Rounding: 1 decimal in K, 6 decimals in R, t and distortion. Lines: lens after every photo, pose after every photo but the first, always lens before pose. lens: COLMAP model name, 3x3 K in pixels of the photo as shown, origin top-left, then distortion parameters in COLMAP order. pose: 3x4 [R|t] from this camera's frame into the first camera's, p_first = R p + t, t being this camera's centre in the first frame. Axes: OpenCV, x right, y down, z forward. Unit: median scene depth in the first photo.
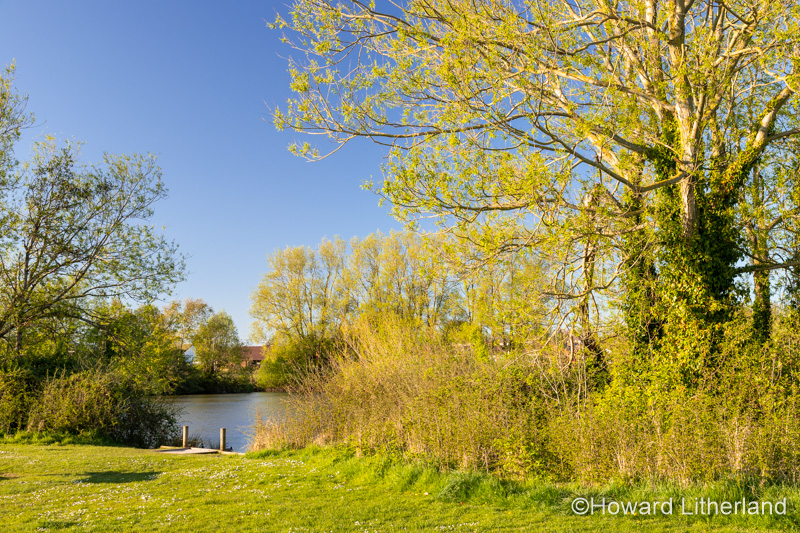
lens RADIAL K [[918.3, 0, 400.6], [0, 918.3, 264.2], [0, 0, 1]] dist [-0.024301, 0.000000]
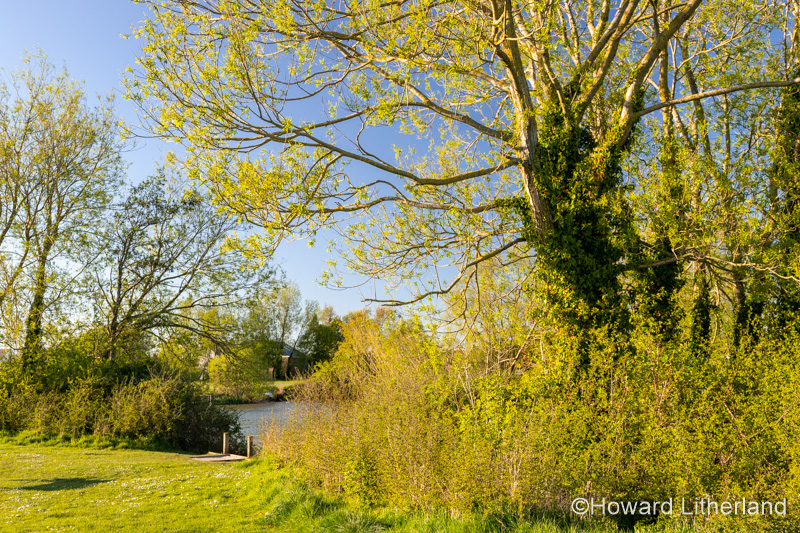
lens RADIAL K [[918.3, 0, 400.0], [0, 918.3, 269.5], [0, 0, 1]] dist [-0.024301, 0.000000]
pose [[0.969871, -0.028482, -0.241948, 0.309667], [0.028976, 0.999579, -0.001517, 0.002729], [0.241890, -0.005540, 0.970288, 0.085388]]
